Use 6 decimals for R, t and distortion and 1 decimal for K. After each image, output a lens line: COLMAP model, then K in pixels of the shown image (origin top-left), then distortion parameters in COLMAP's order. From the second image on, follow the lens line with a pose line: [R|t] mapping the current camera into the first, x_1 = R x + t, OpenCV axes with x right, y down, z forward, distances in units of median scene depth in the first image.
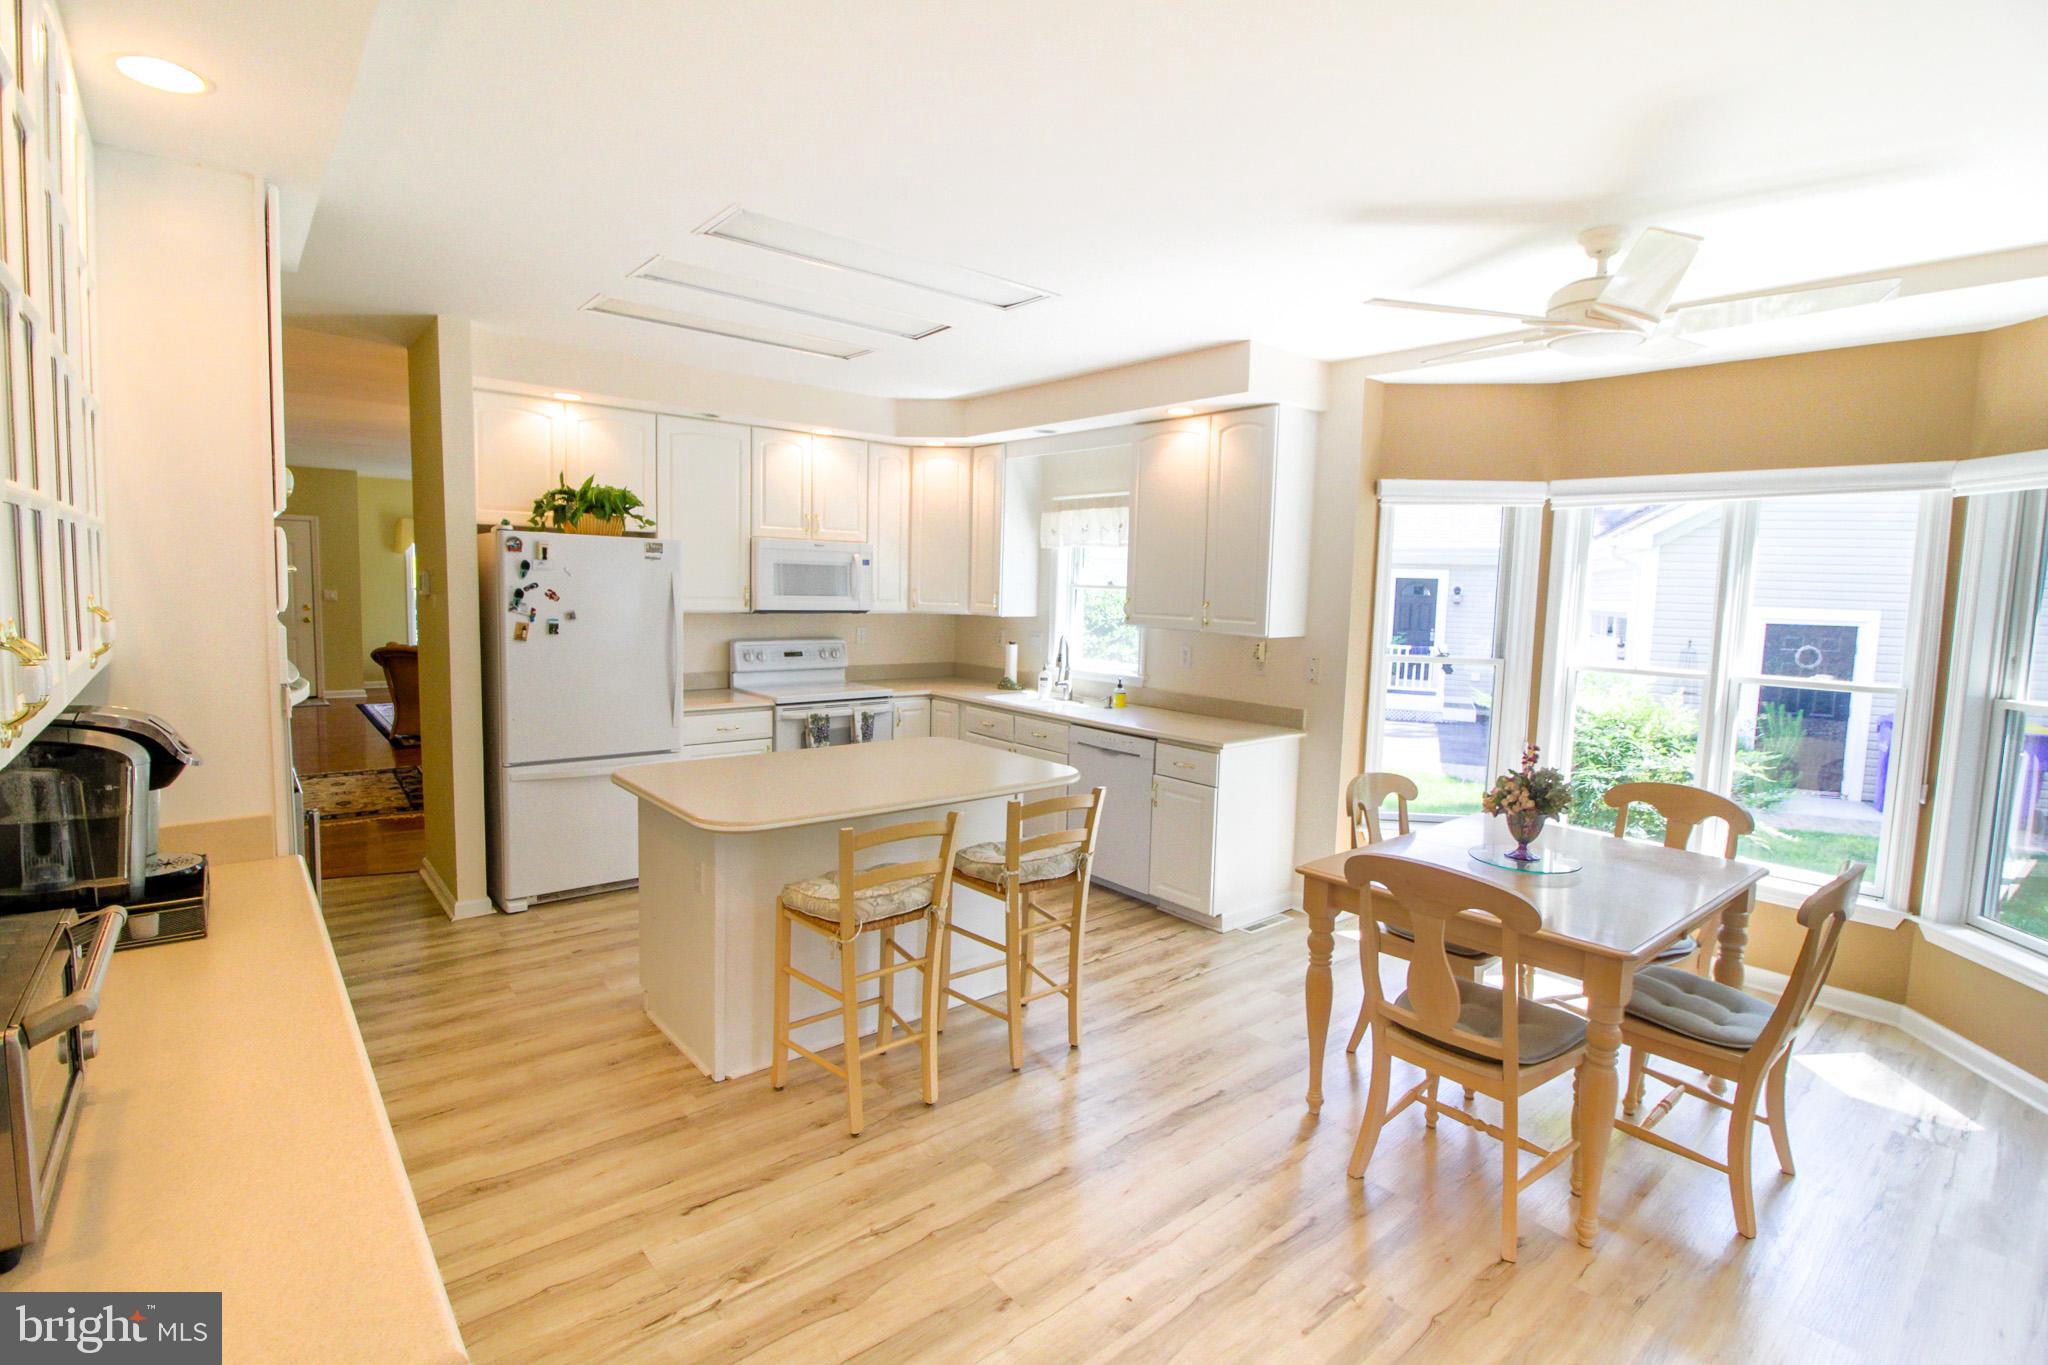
lens RADIAL K [[984.2, 0, 1019.8], [0, 984.2, 681.9], [0, 0, 1]] dist [-0.002882, -0.010147]
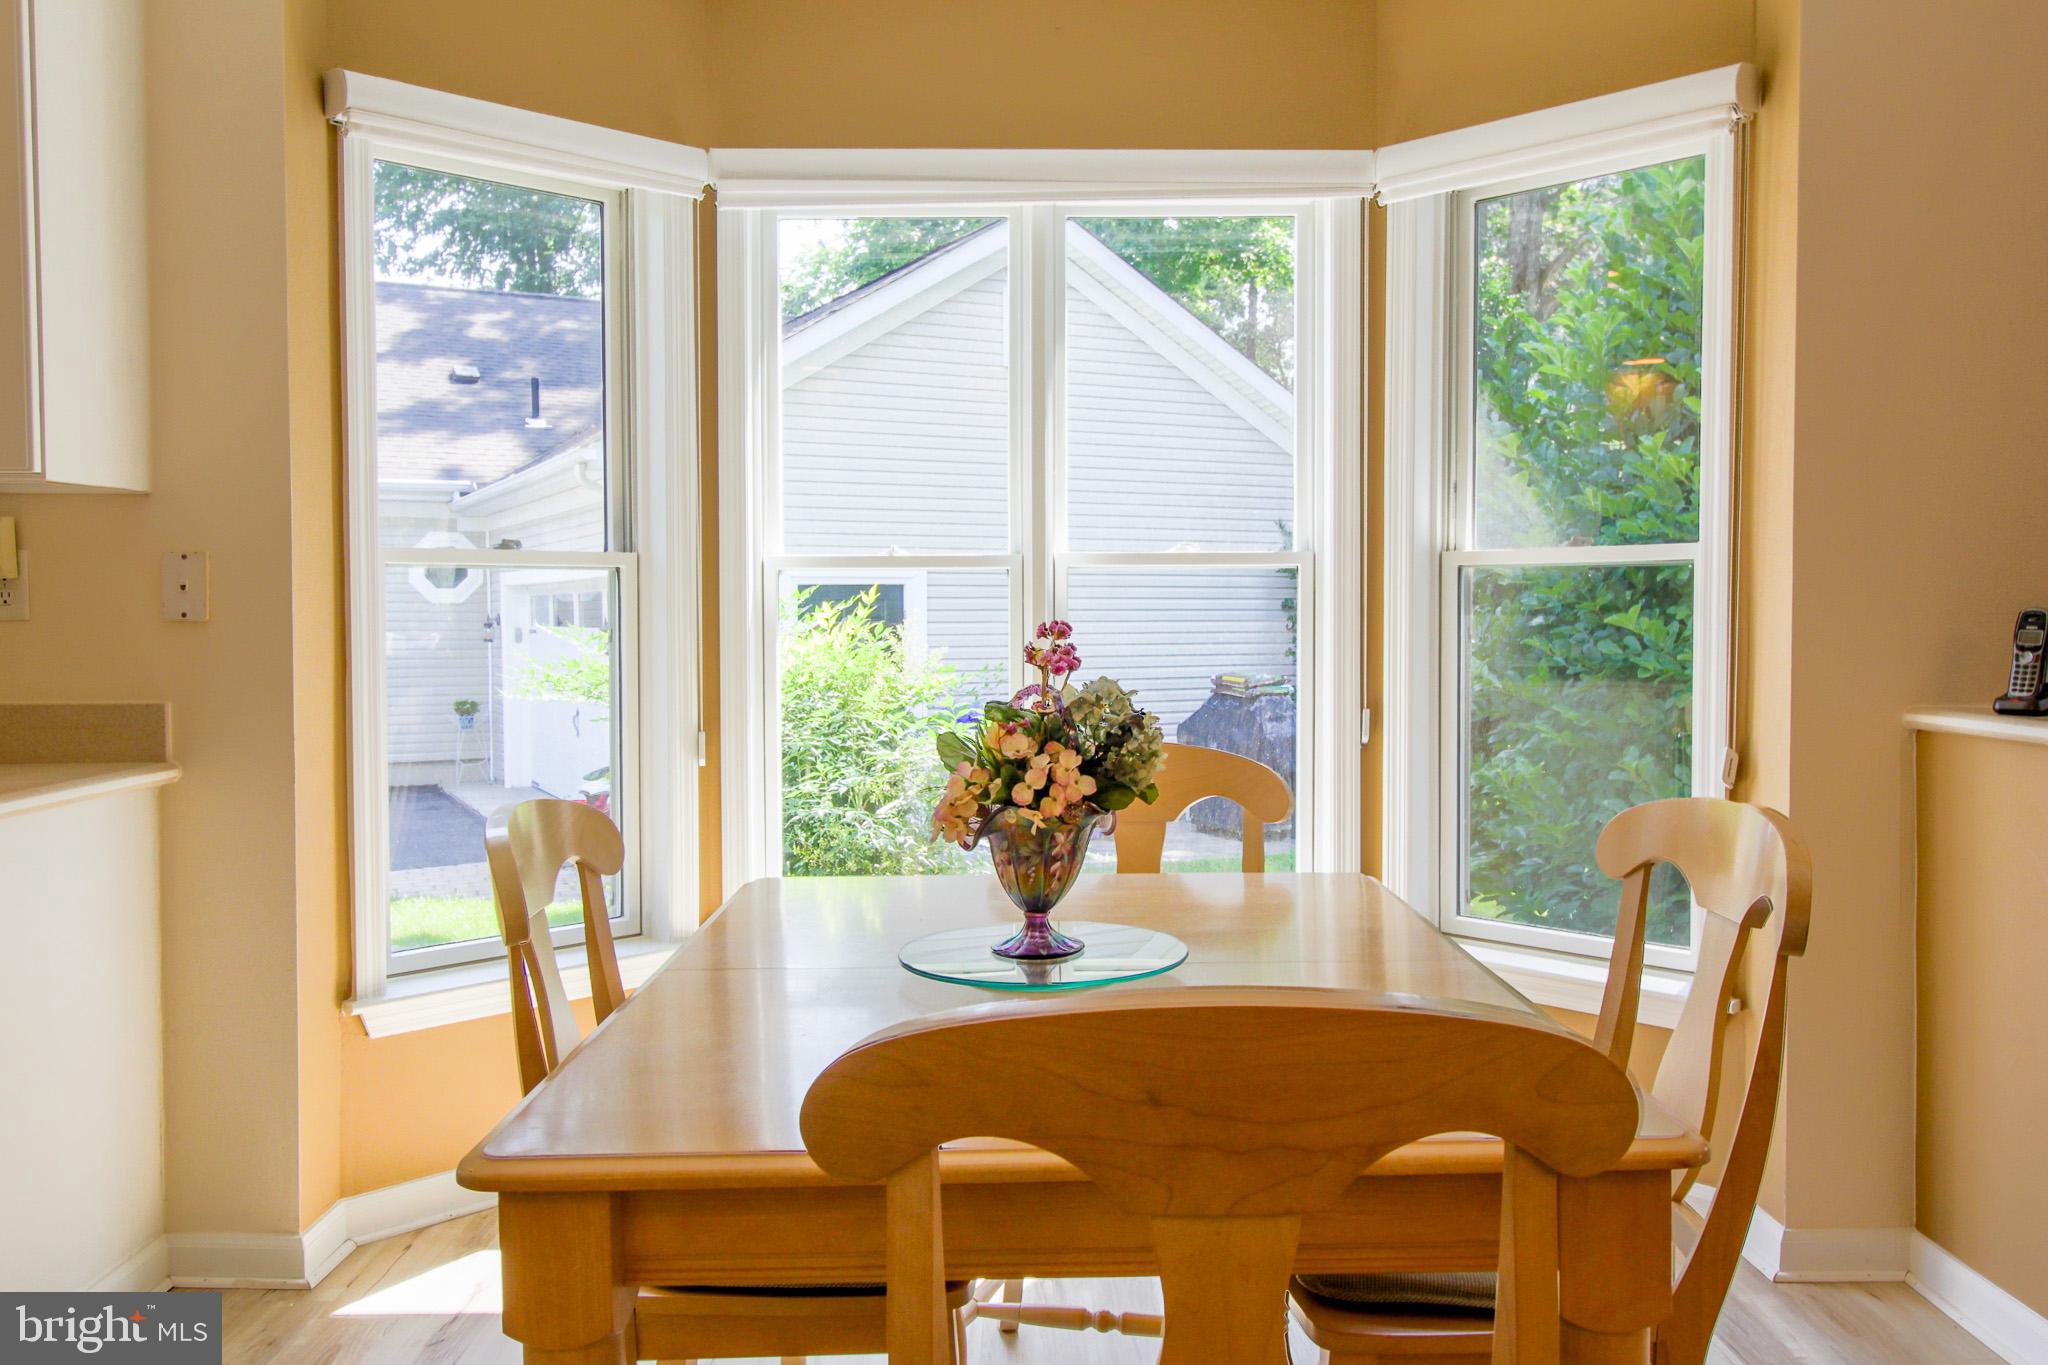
lens RADIAL K [[1621.8, 0, 1023.8], [0, 1621.8, 668.6], [0, 0, 1]] dist [-0.008436, -0.006086]
pose [[0.639862, -0.055890, 0.766455, 0.061469], [0.101919, 0.994714, -0.012550, 0.075224], [-0.761702, 0.086147, 0.642176, 0.552626]]
